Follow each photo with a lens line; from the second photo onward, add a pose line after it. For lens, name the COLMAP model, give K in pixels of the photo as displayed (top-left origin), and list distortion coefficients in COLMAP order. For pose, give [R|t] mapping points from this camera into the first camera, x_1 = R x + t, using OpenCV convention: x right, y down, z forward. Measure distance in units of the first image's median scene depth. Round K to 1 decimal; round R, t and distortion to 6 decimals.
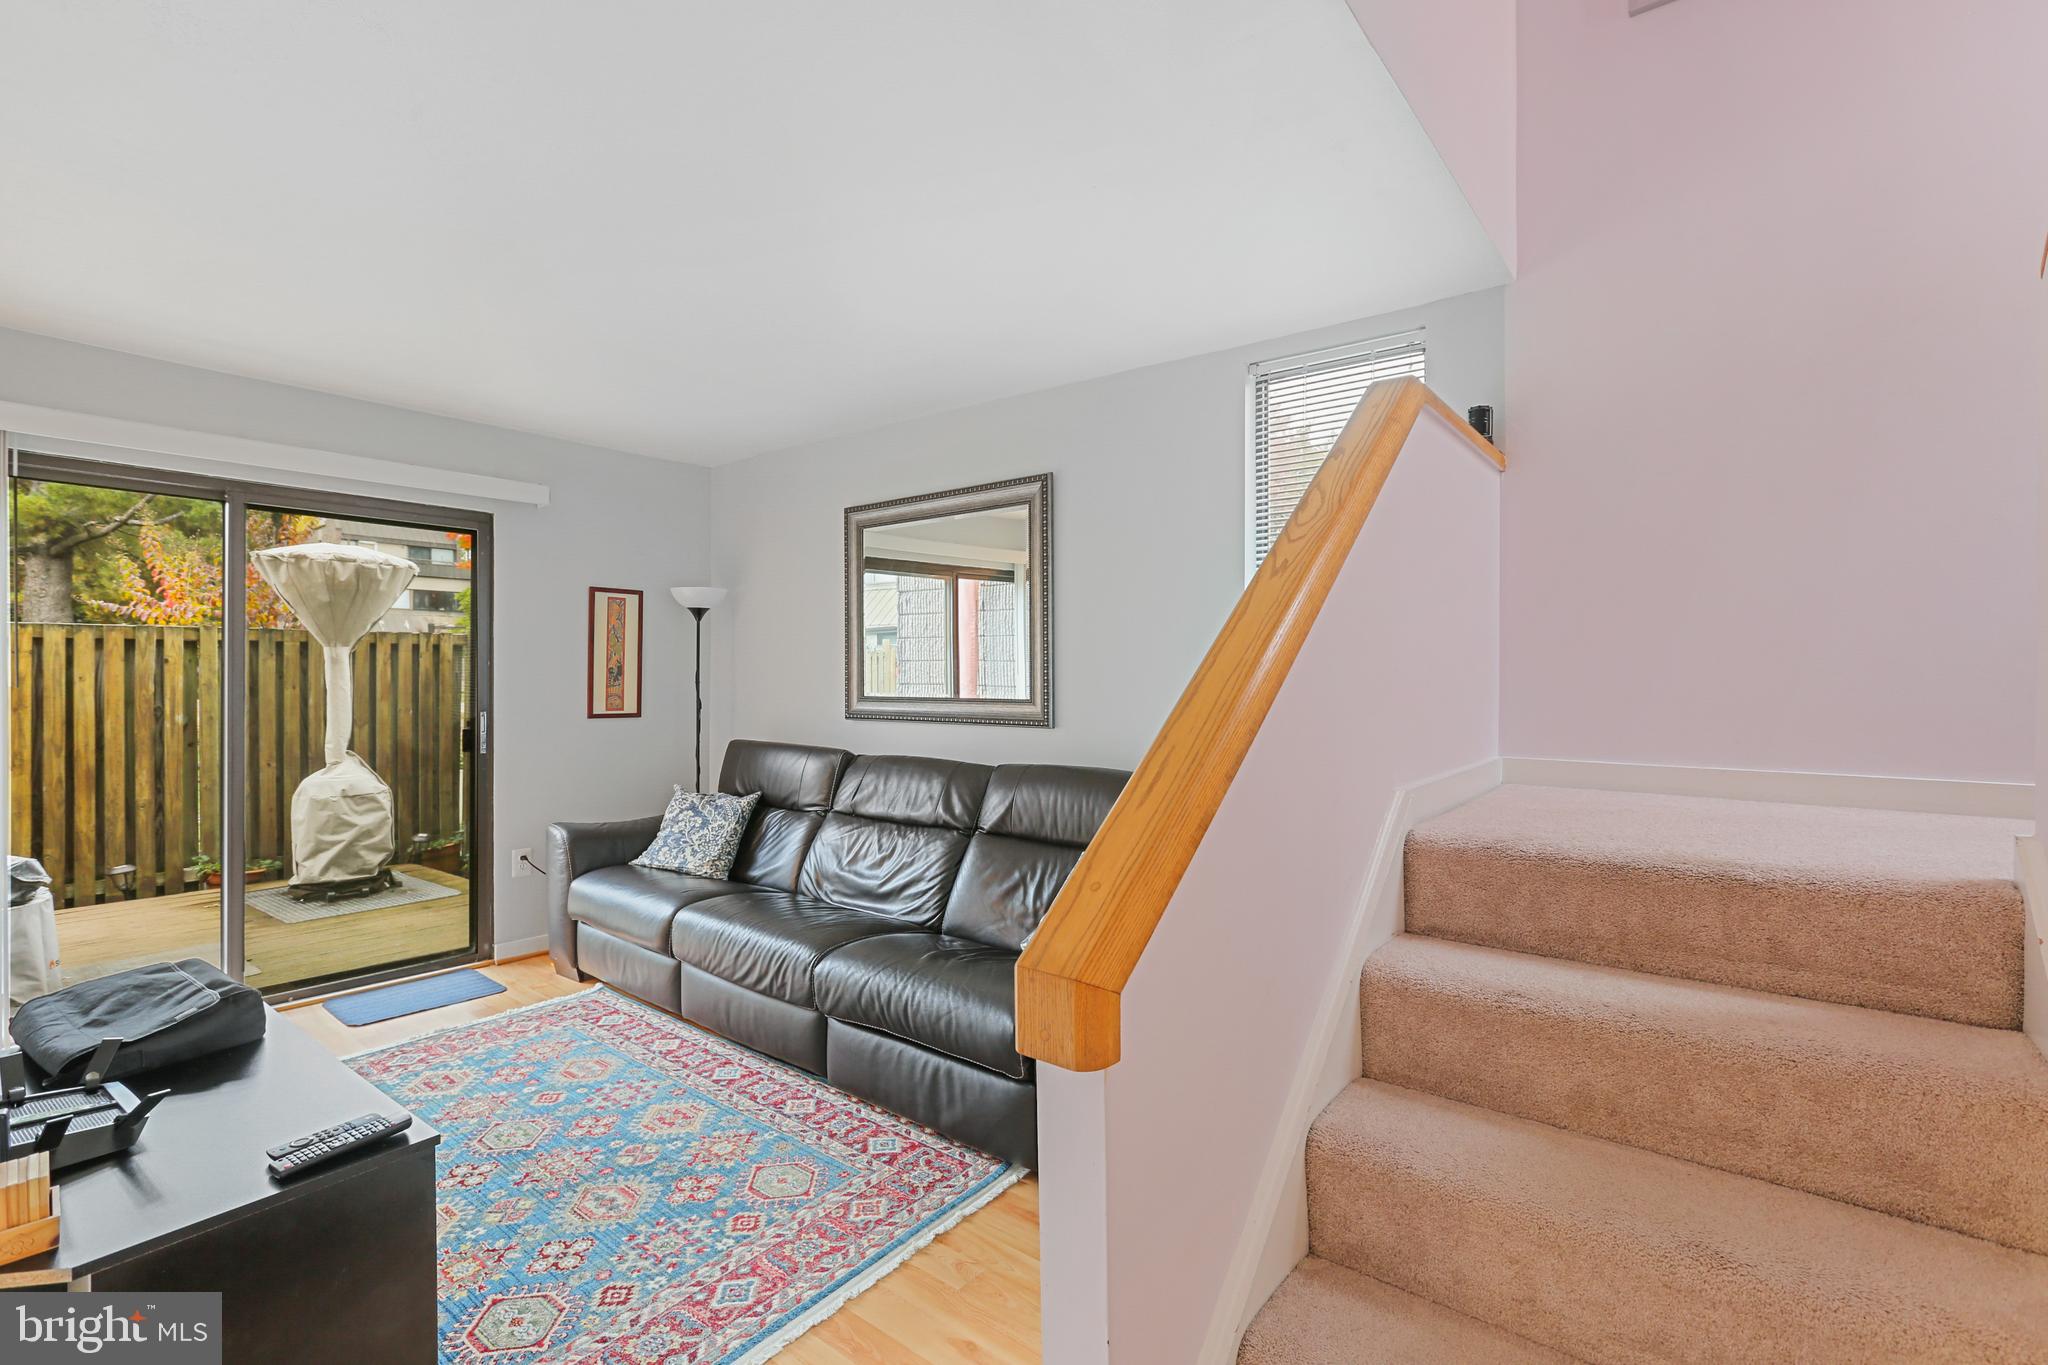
lens RADIAL K [[948.4, 0, 1024.0], [0, 948.4, 682.5], [0, 0, 1]] dist [-0.034424, 0.021817]
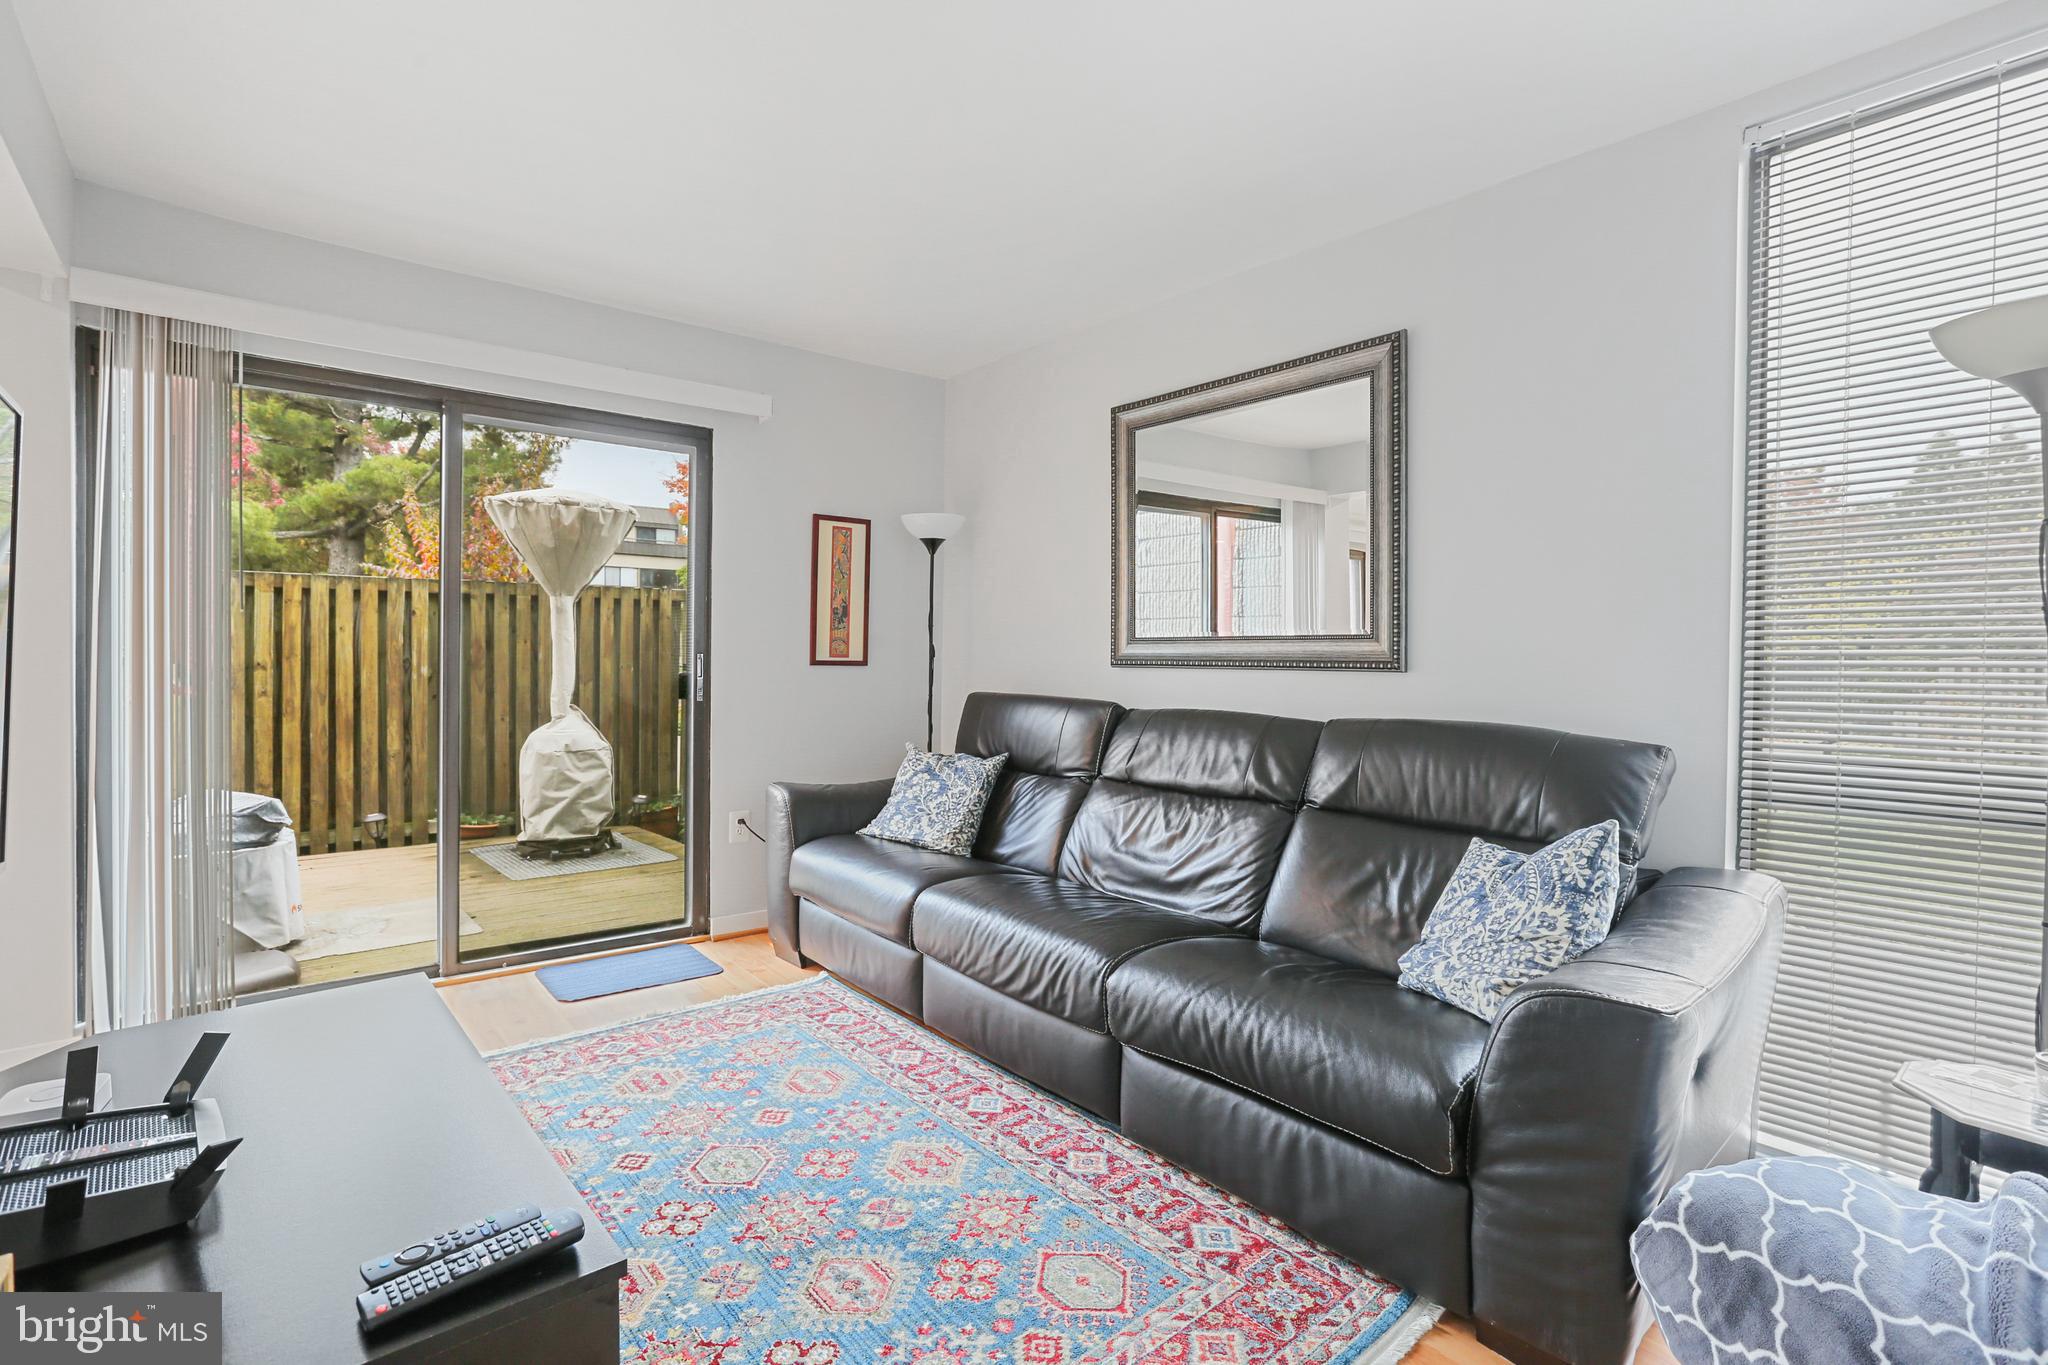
lens RADIAL K [[990.4, 0, 1023.2], [0, 990.4, 668.7], [0, 0, 1]] dist [-0.052790, 0.048400]
pose [[0.978848, 0.009623, -0.204363, -0.095273], [-0.008606, 0.999946, 0.005861, 0.039318], [0.204409, -0.003978, 0.978878, 0.165891]]
